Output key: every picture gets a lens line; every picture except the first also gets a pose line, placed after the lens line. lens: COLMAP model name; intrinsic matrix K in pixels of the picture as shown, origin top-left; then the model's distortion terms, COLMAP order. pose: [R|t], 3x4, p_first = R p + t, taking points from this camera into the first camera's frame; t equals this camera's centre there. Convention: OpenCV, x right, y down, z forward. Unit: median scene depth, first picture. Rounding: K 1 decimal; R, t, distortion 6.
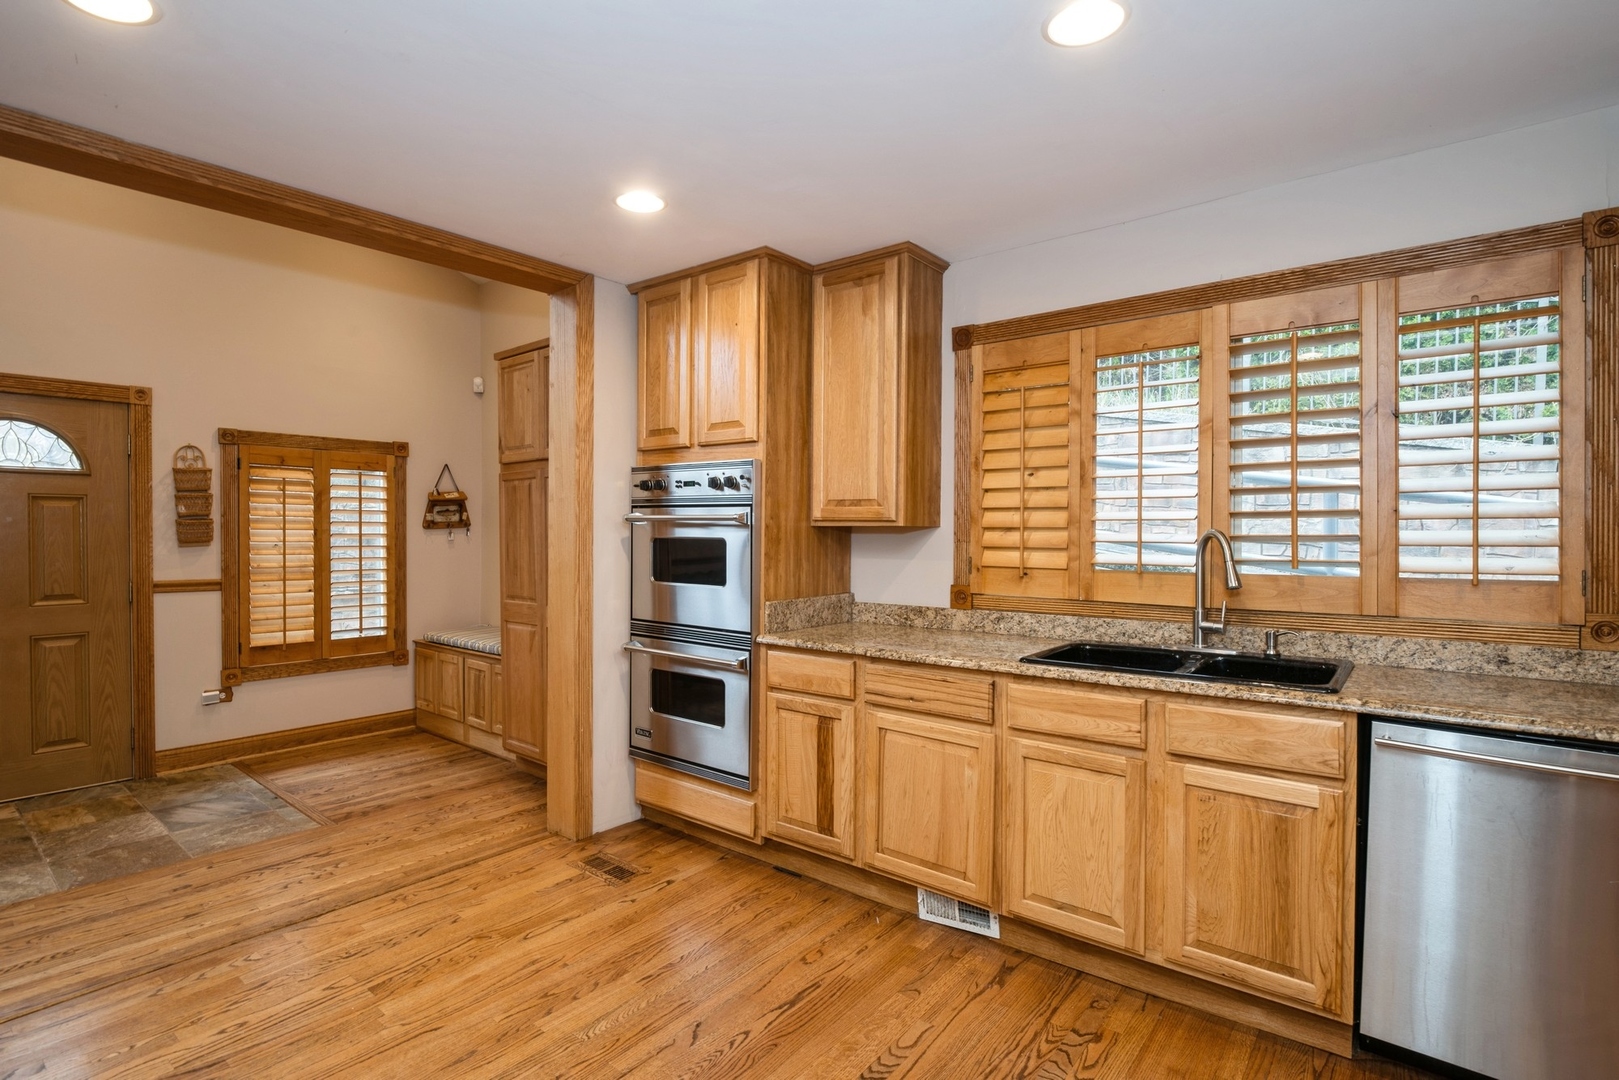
lens RADIAL K [[791.7, 0, 805.1], [0, 791.7, 539.6], [0, 0, 1]] dist [-0.004518, -0.000183]
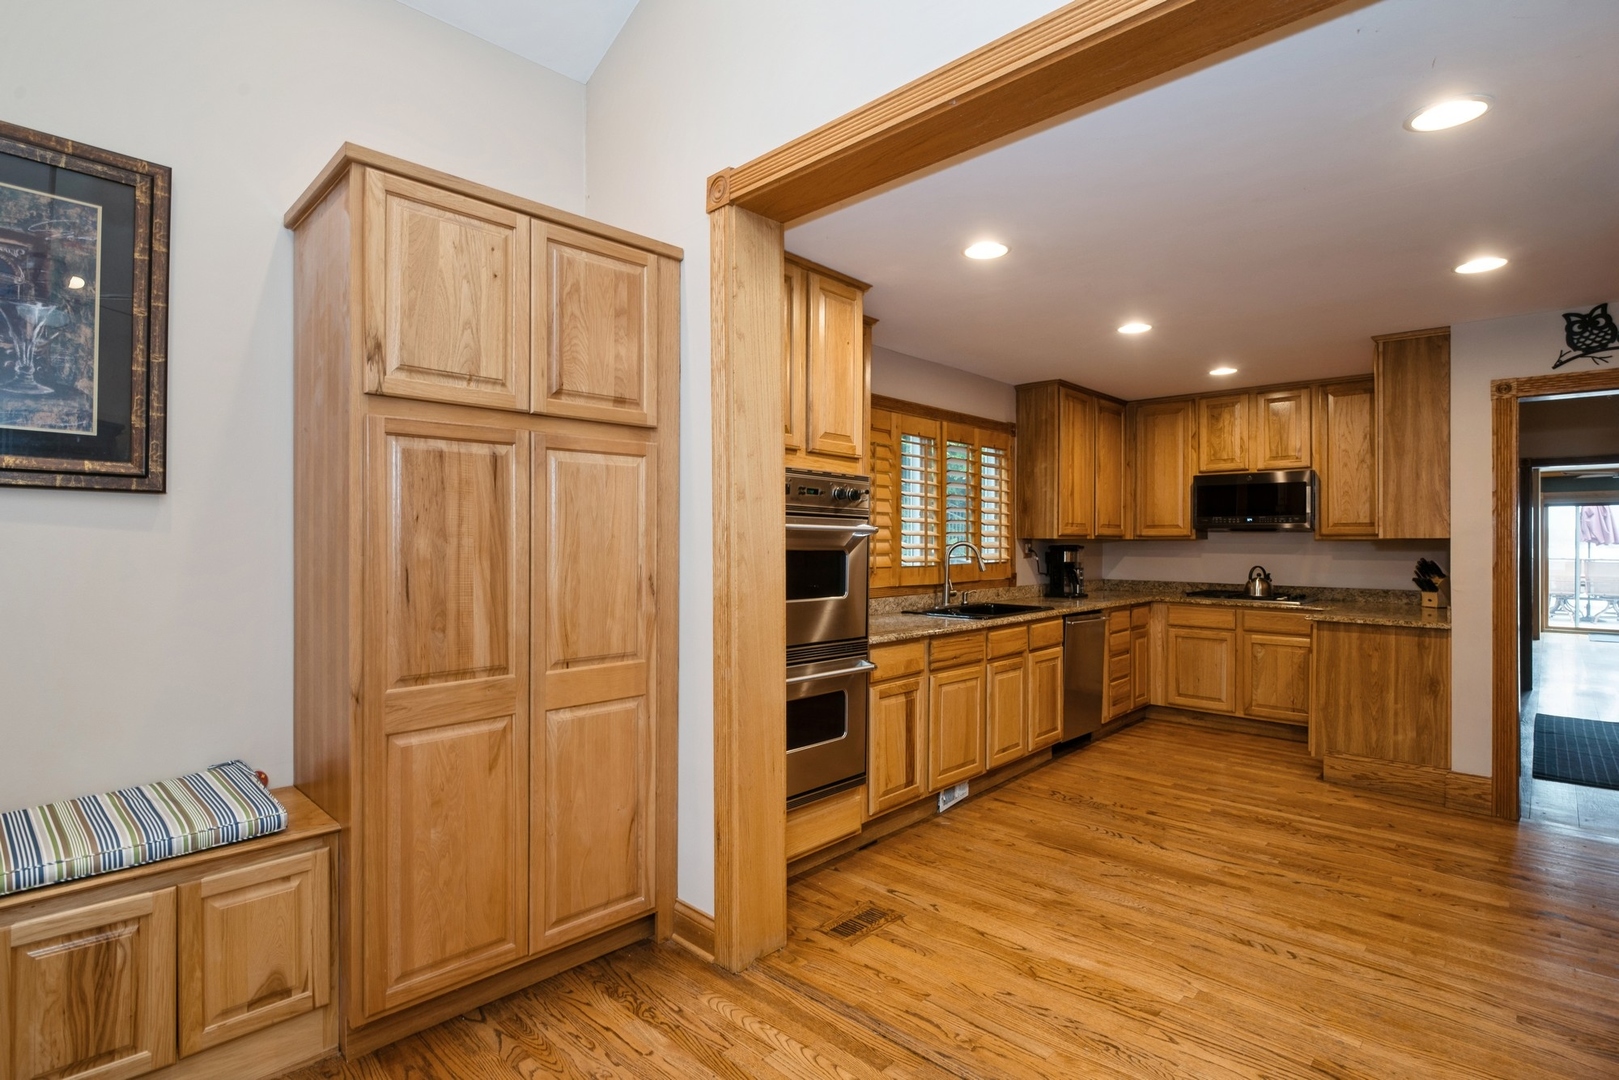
lens RADIAL K [[791.7, 0, 805.8], [0, 791.7, 538.7], [0, 0, 1]] dist [-0.004518, -0.000183]
pose [[0.067355, 0.005313, 0.997715, -1.245976], [0.008962, 0.999942, -0.005930, -0.010369], [-0.997689, 0.009341, 0.067303, 1.092351]]
